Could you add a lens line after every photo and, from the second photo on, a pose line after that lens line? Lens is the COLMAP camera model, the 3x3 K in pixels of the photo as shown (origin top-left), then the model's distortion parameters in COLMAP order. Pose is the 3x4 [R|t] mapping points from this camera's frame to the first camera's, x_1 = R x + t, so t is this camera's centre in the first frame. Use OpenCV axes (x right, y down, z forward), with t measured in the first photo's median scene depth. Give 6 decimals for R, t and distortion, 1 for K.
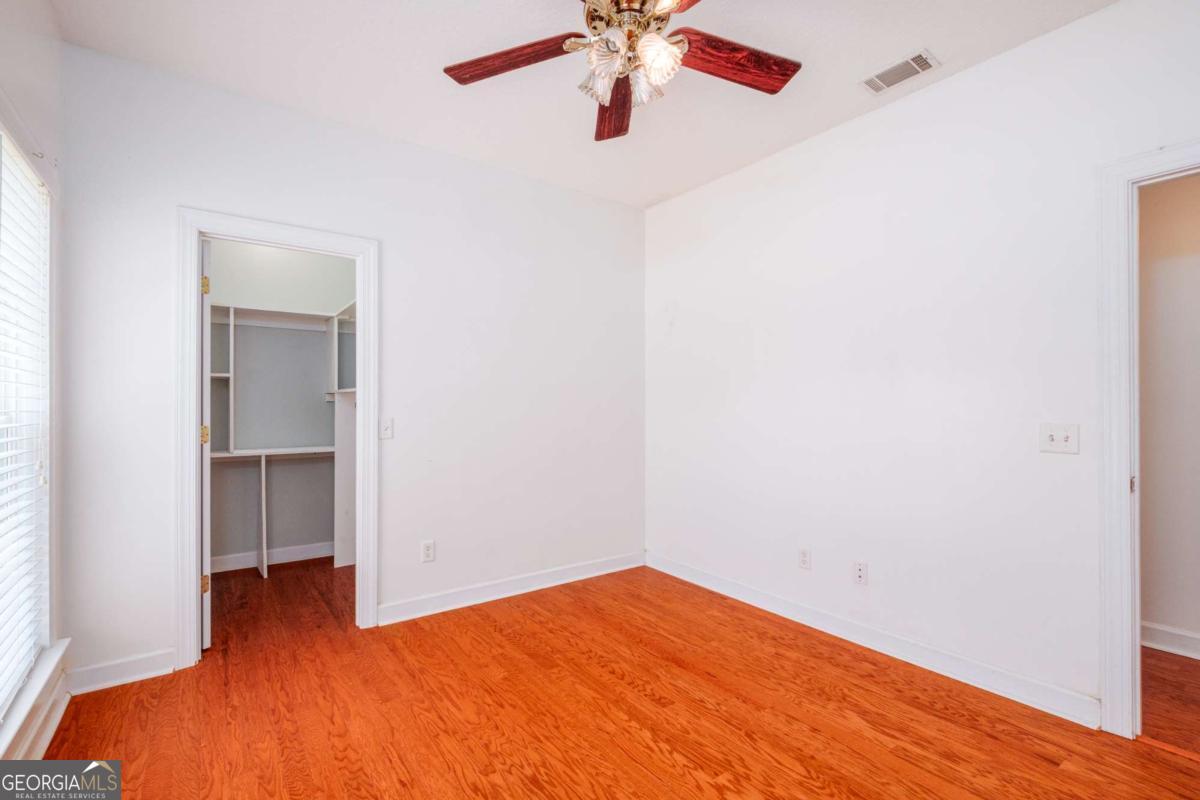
lens RADIAL K [[527.3, 0, 597.1], [0, 527.3, 402.5], [0, 0, 1]] dist [-0.001211, -0.001327]
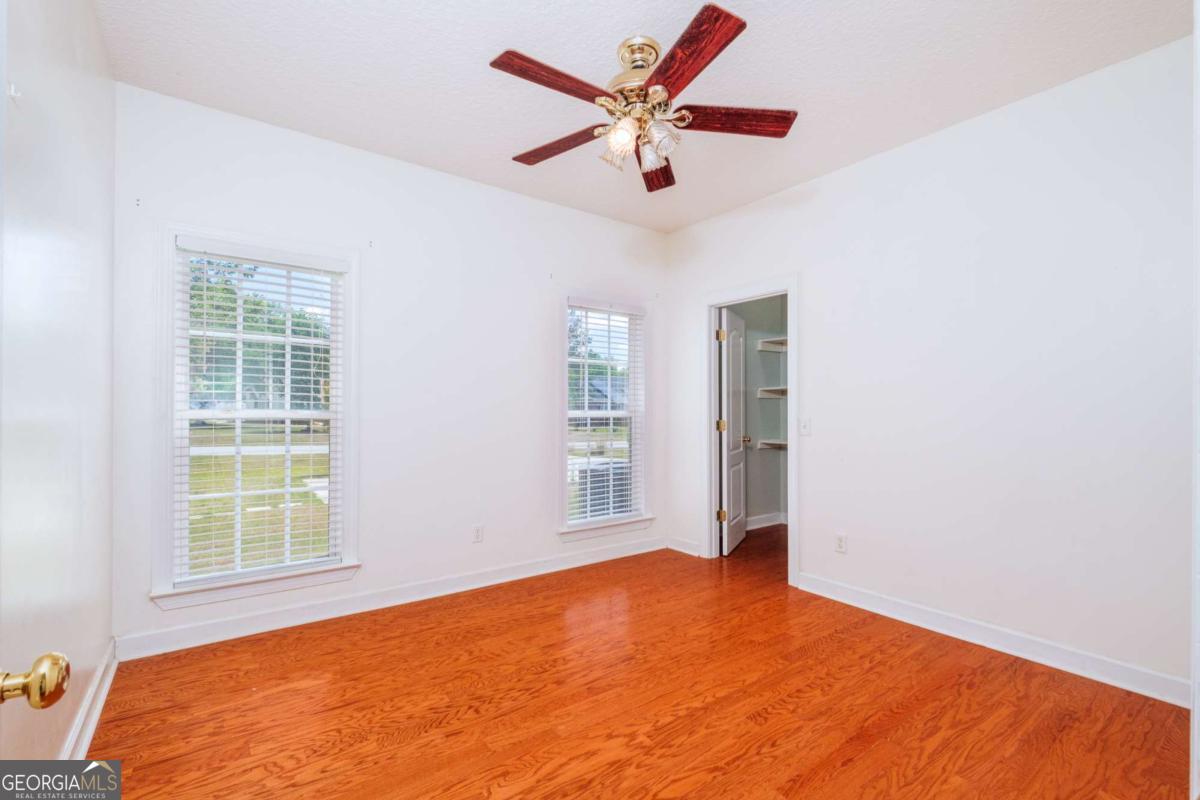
lens RADIAL K [[527.3, 0, 597.1], [0, 527.3, 402.5], [0, 0, 1]] dist [-0.001211, -0.001327]
pose [[-0.000132, -0.014702, -0.999892, 0.964122], [0.001394, 0.999891, -0.014702, 0.015148], [0.999999, -0.001396, -0.000111, 0.640380]]
